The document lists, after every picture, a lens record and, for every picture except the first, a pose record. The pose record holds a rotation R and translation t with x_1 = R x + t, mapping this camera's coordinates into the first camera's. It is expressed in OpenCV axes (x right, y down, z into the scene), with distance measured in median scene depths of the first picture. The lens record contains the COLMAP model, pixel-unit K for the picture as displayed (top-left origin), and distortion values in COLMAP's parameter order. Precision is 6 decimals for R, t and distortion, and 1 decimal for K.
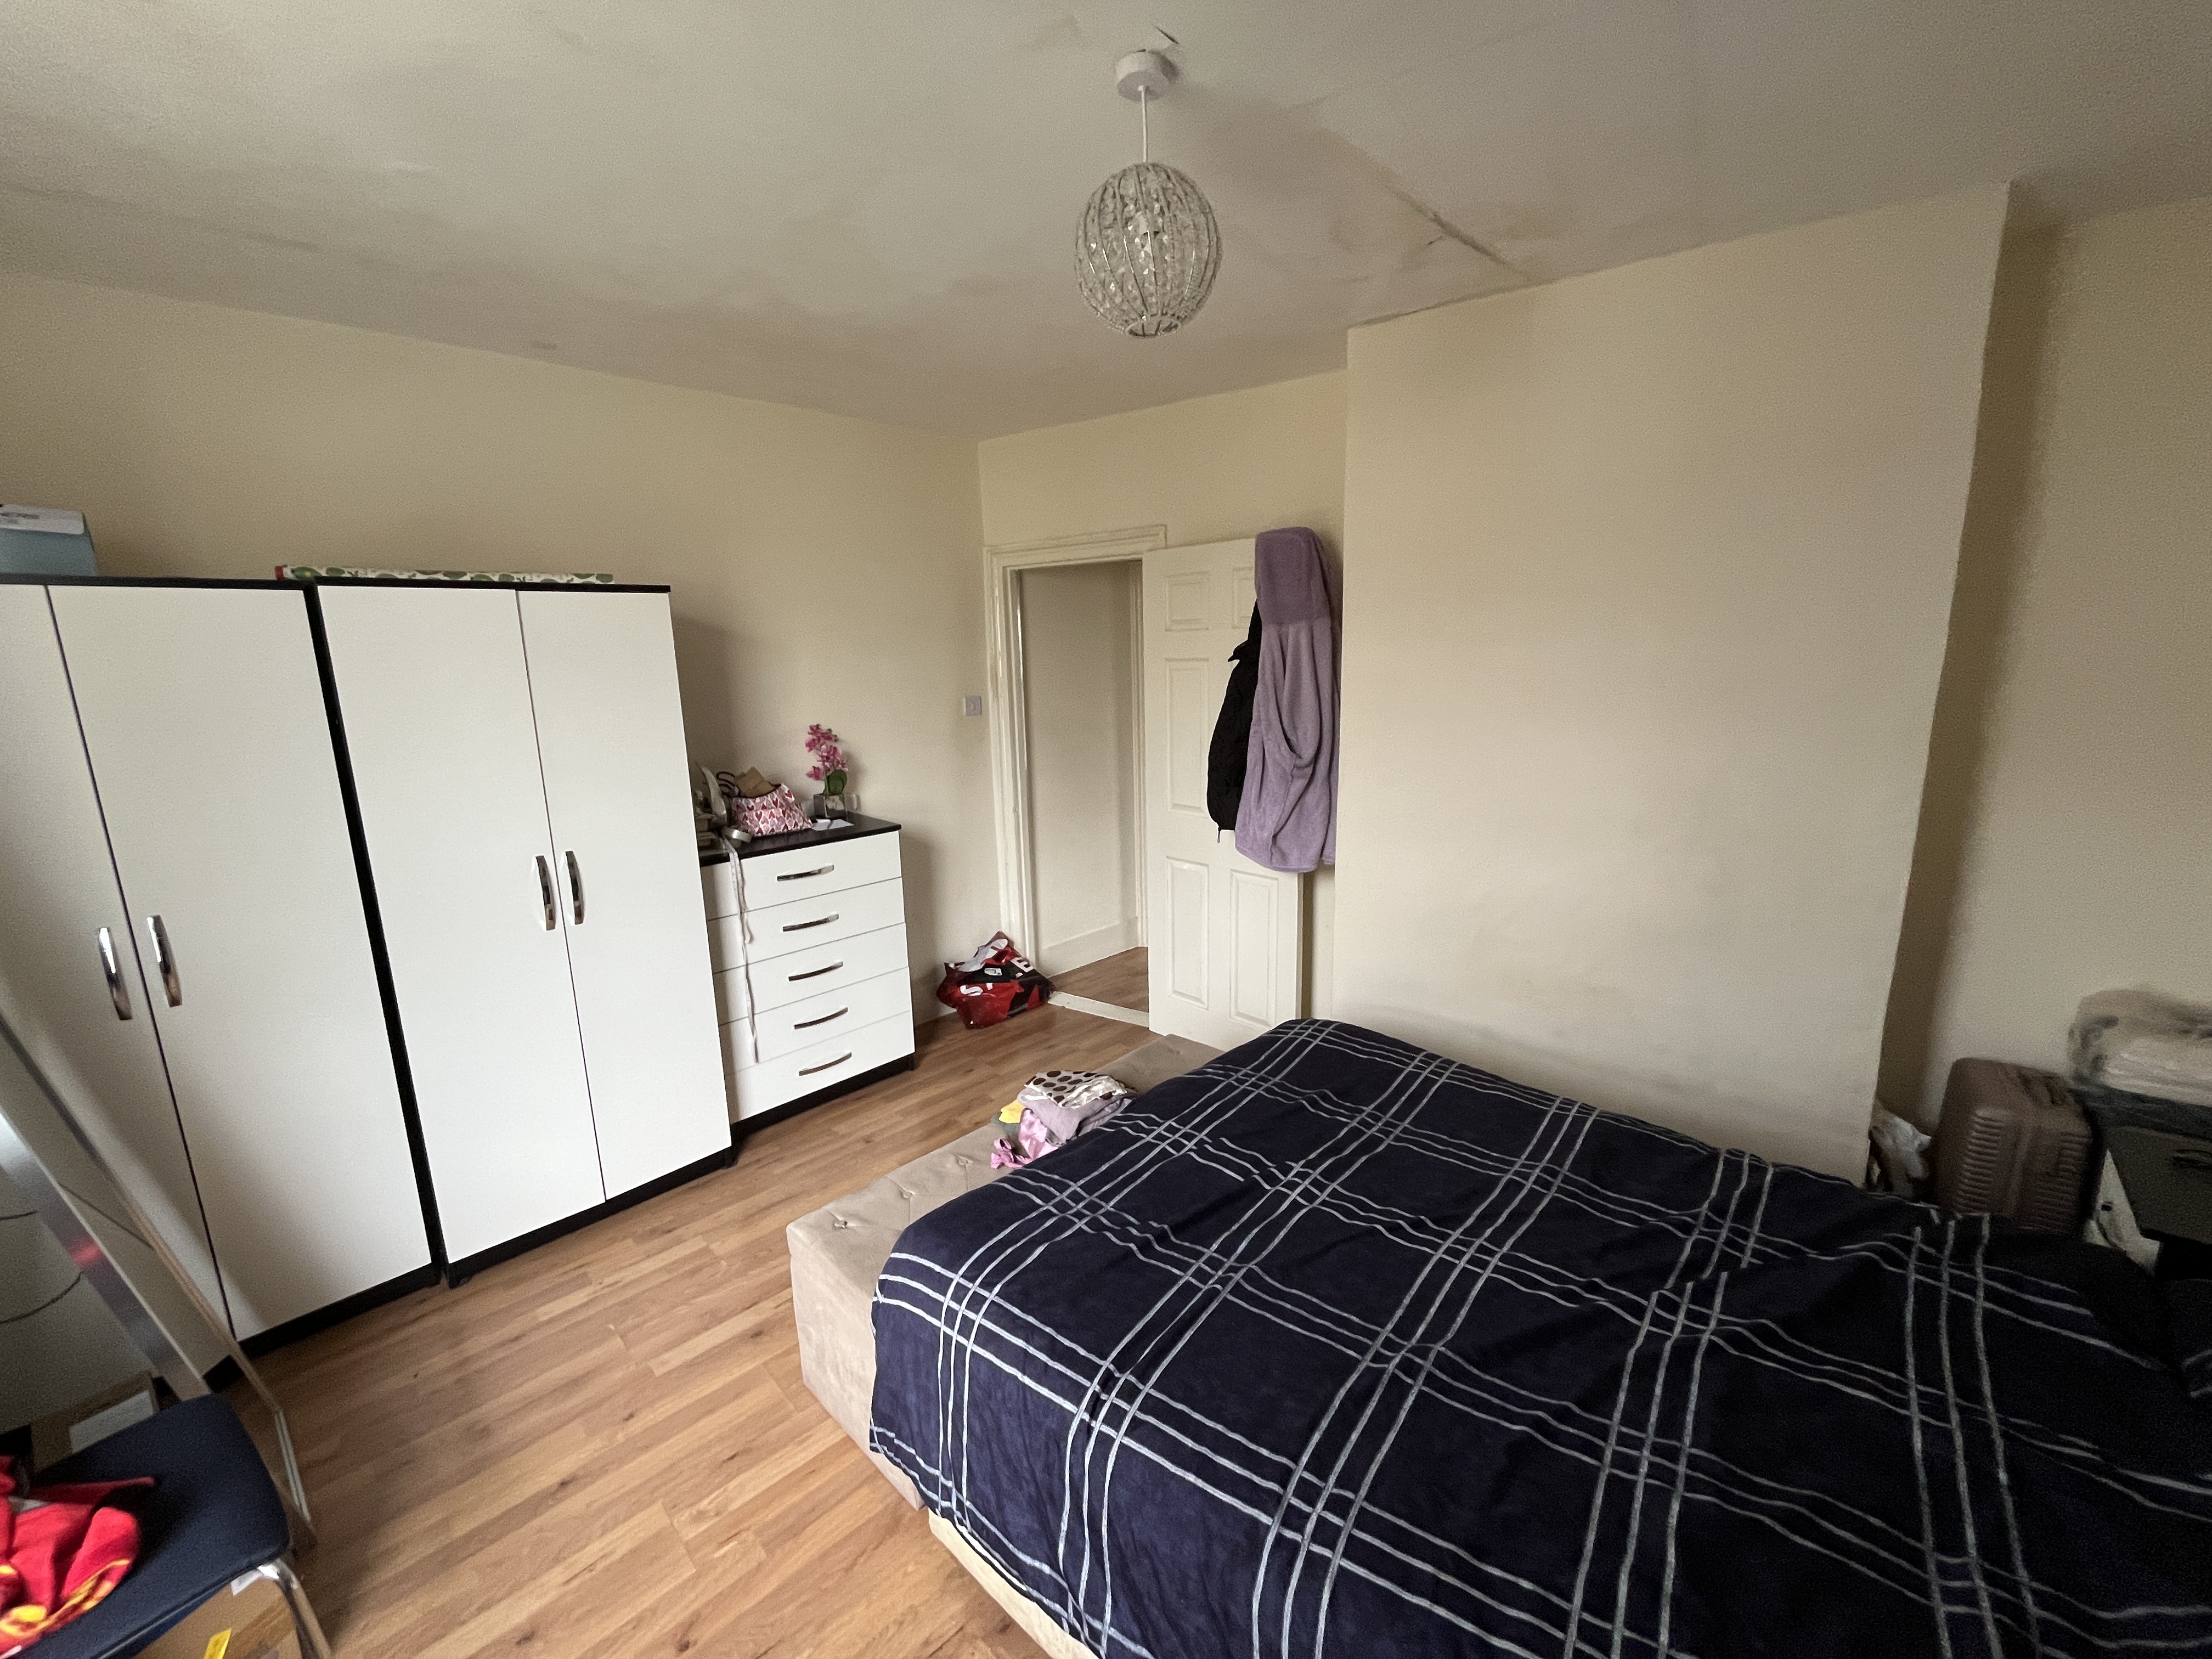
lens RADIAL K [[890.9, 0, 1096.9], [0, 890.9, 823.5], [0, 0, 1]] dist [-0.006463, -0.000016]
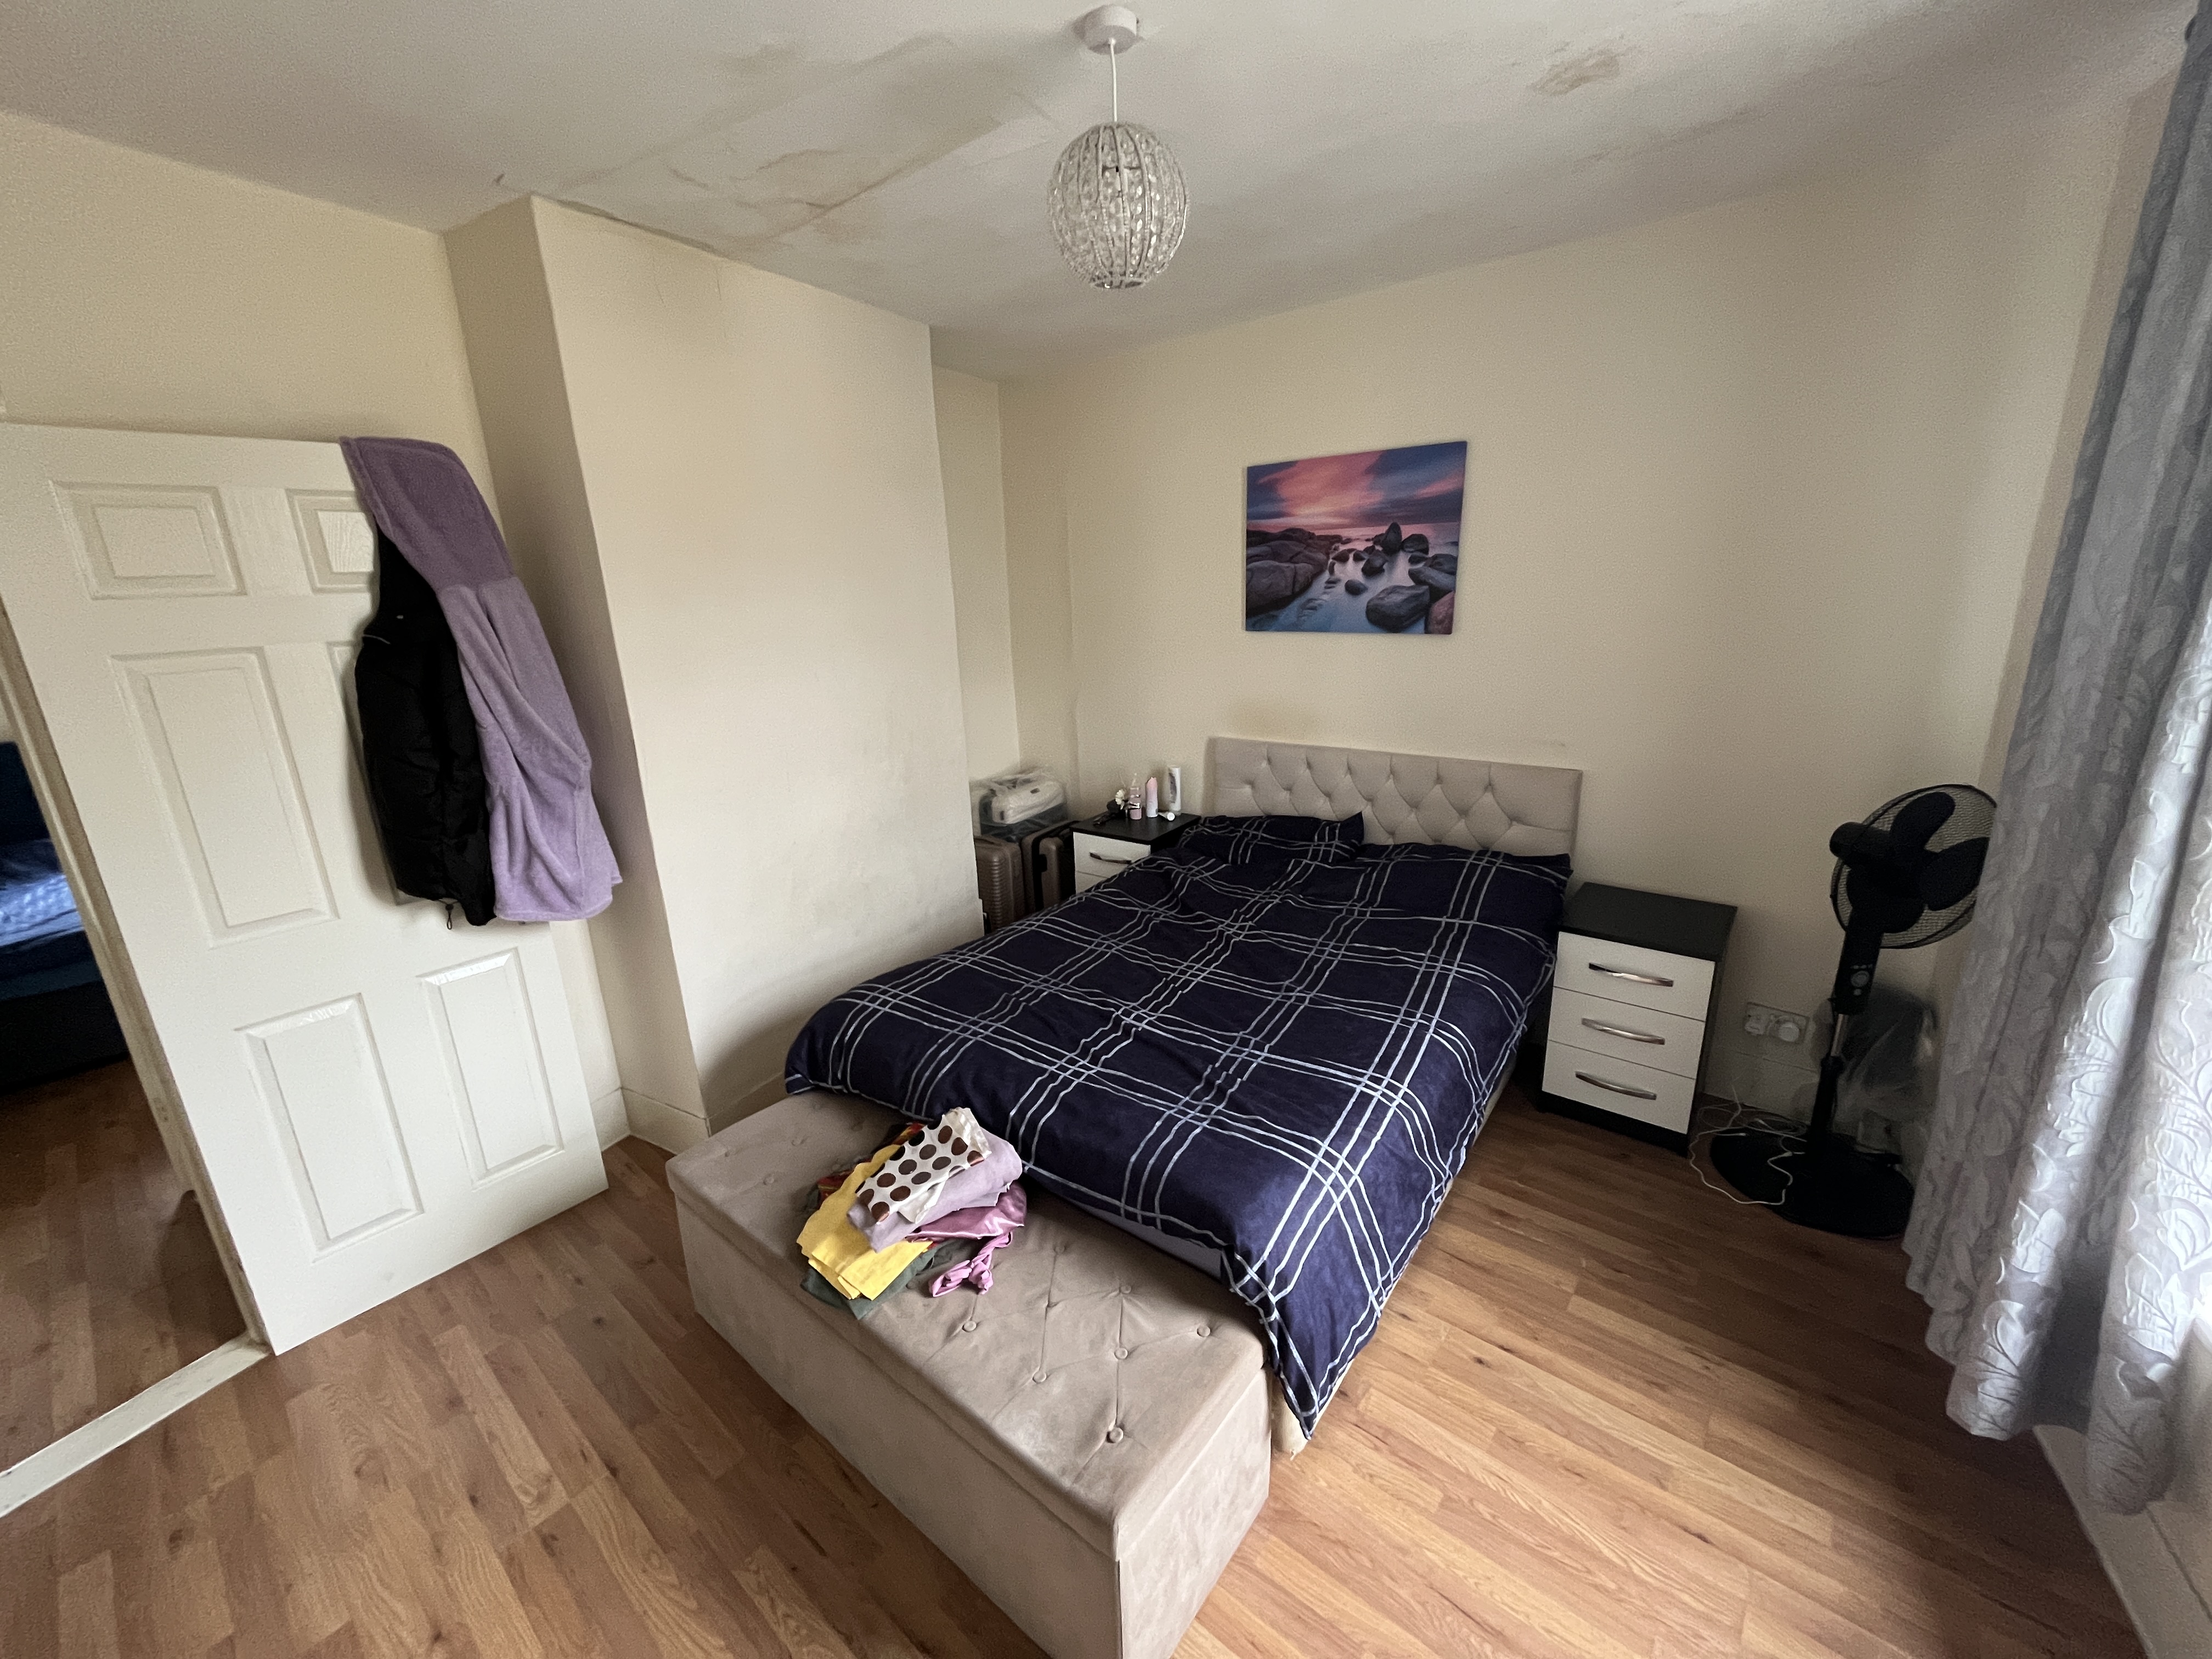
lens RADIAL K [[890.9, 0, 1096.9], [0, 890.9, 823.5], [0, 0, 1]] dist [-0.006463, -0.000016]
pose [[-0.093270, -0.238618, 0.966624, -0.821063], [0.233865, 0.938443, 0.254227, -0.168387], [-0.967785, 0.249772, -0.031724, 0.898627]]
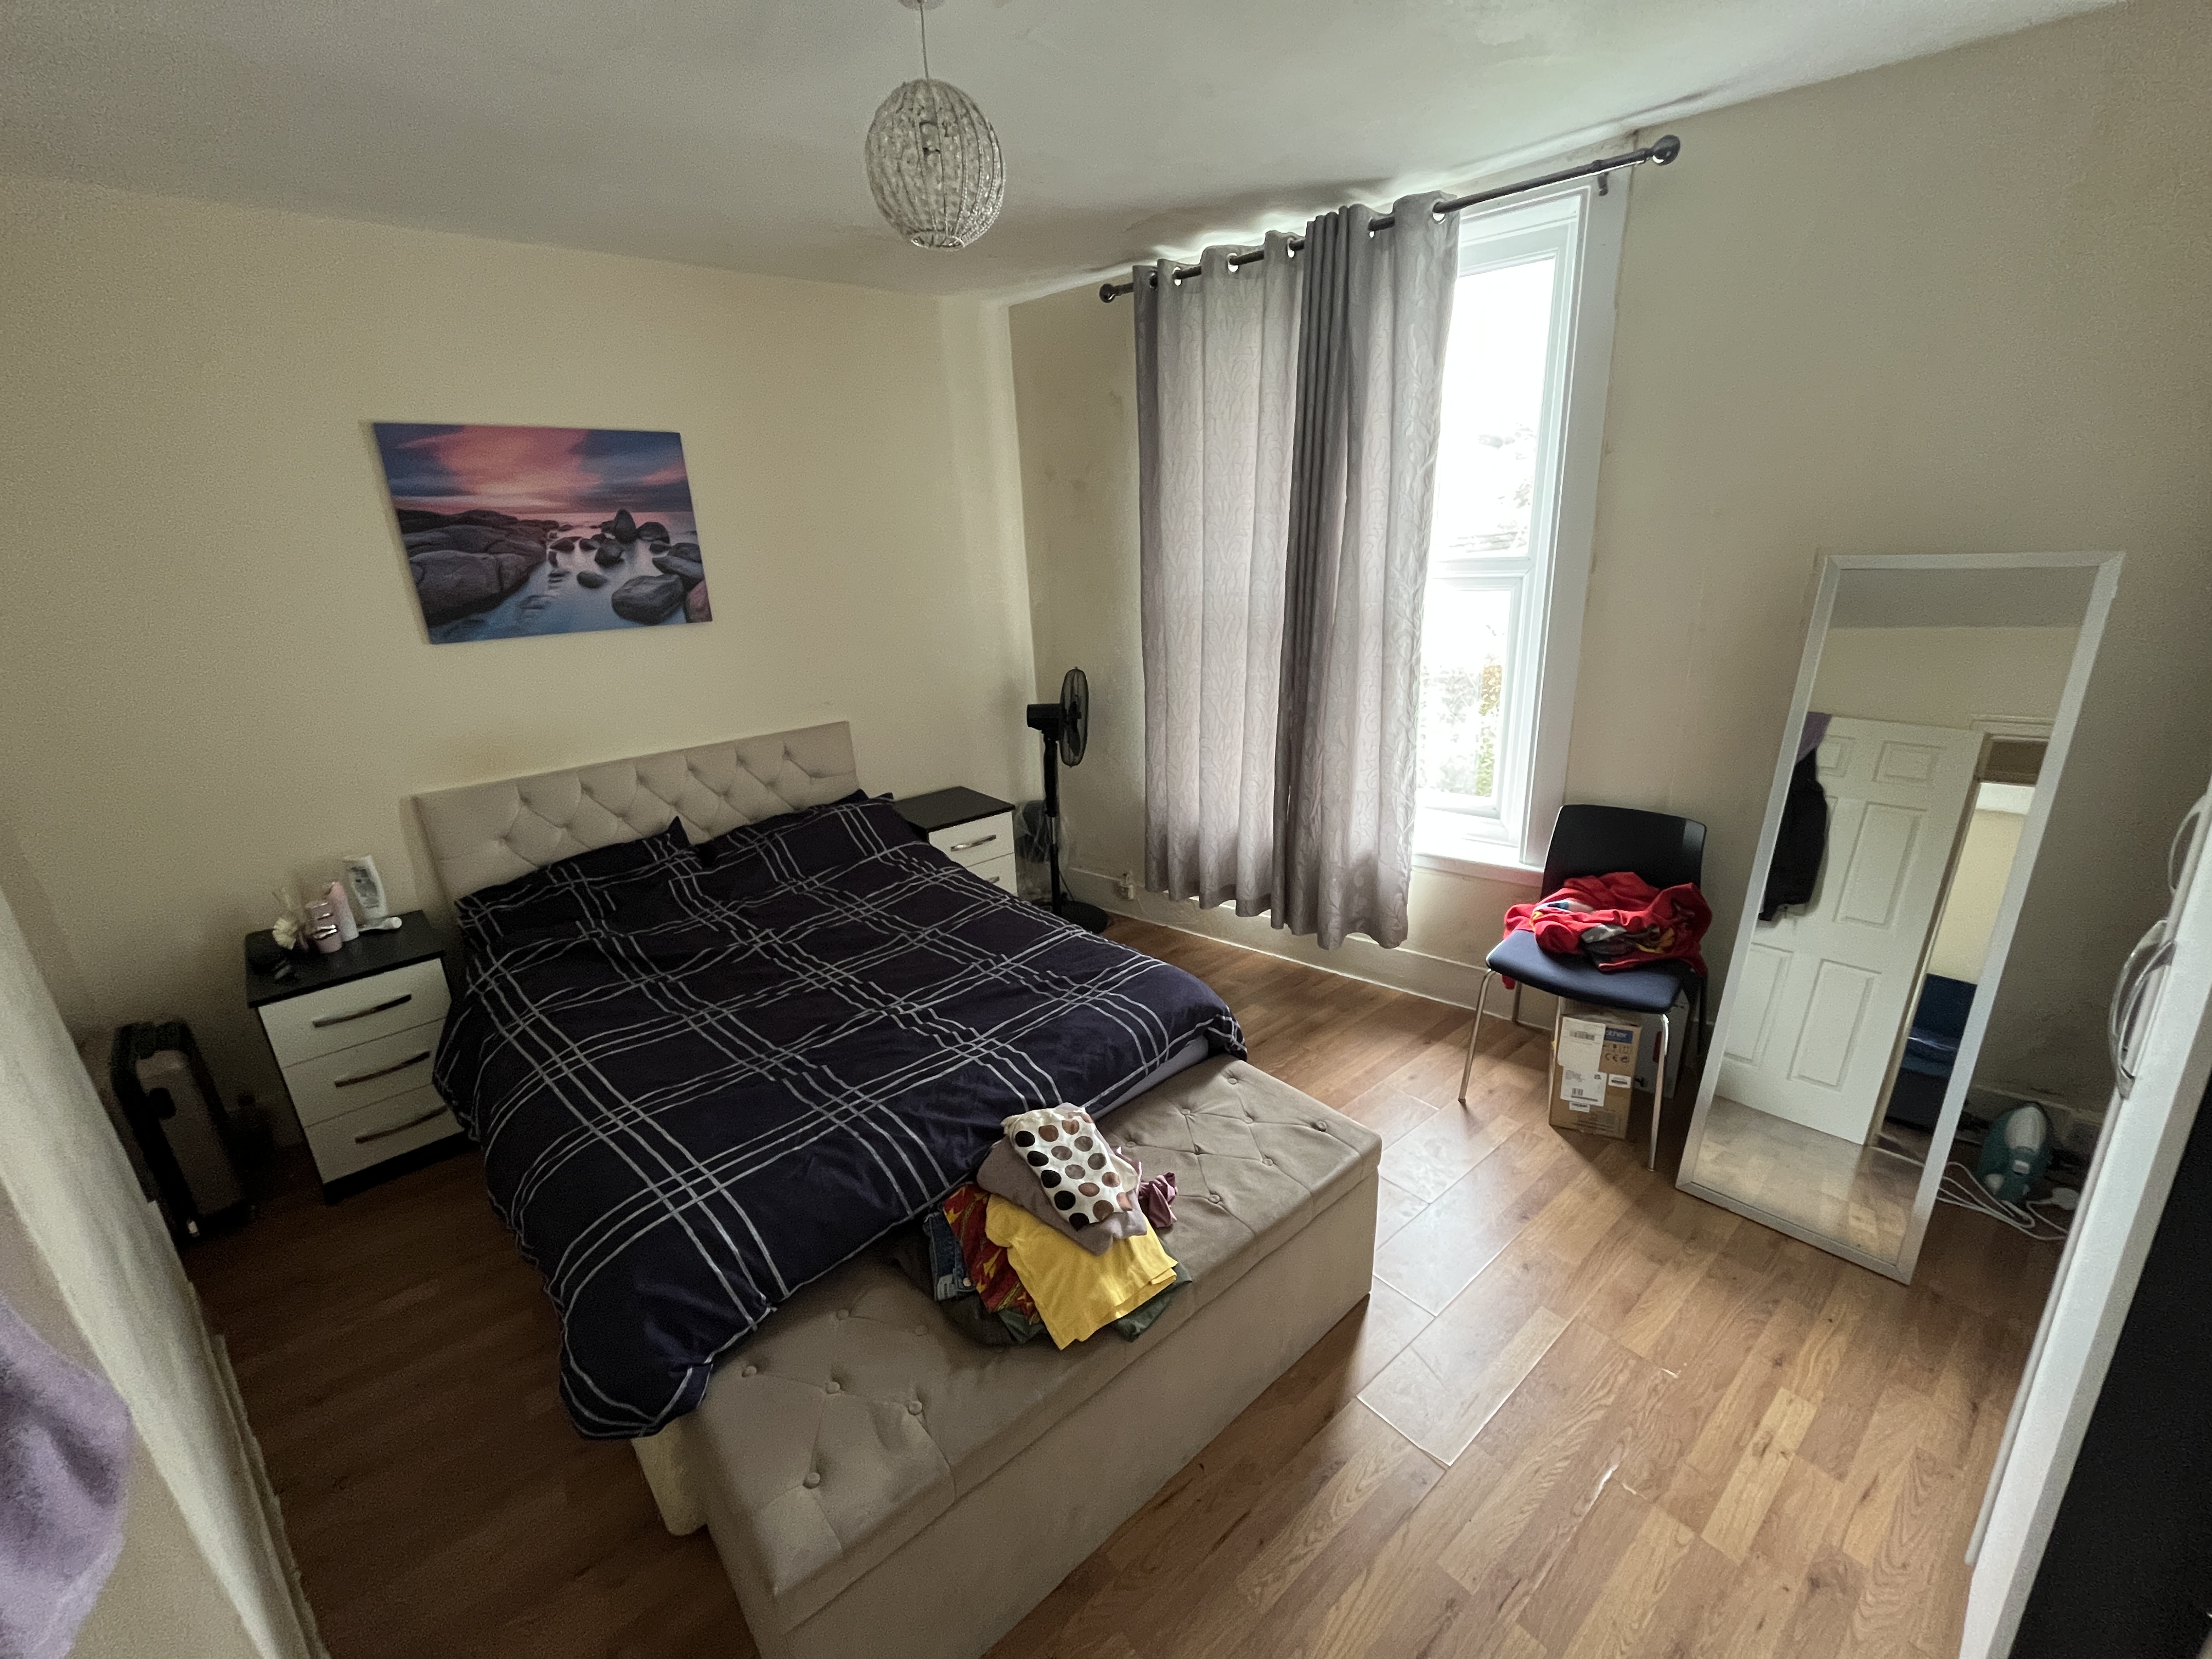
lens RADIAL K [[890.9, 0, 1096.9], [0, 890.9, 823.5], [0, 0, 1]] dist [-0.006463, -0.000016]
pose [[-0.993562, 0.040377, 0.105855, -0.152385], [0.086514, 0.873660, 0.478783, -0.325328], [-0.073149, 0.484859, -0.871528, 1.680316]]
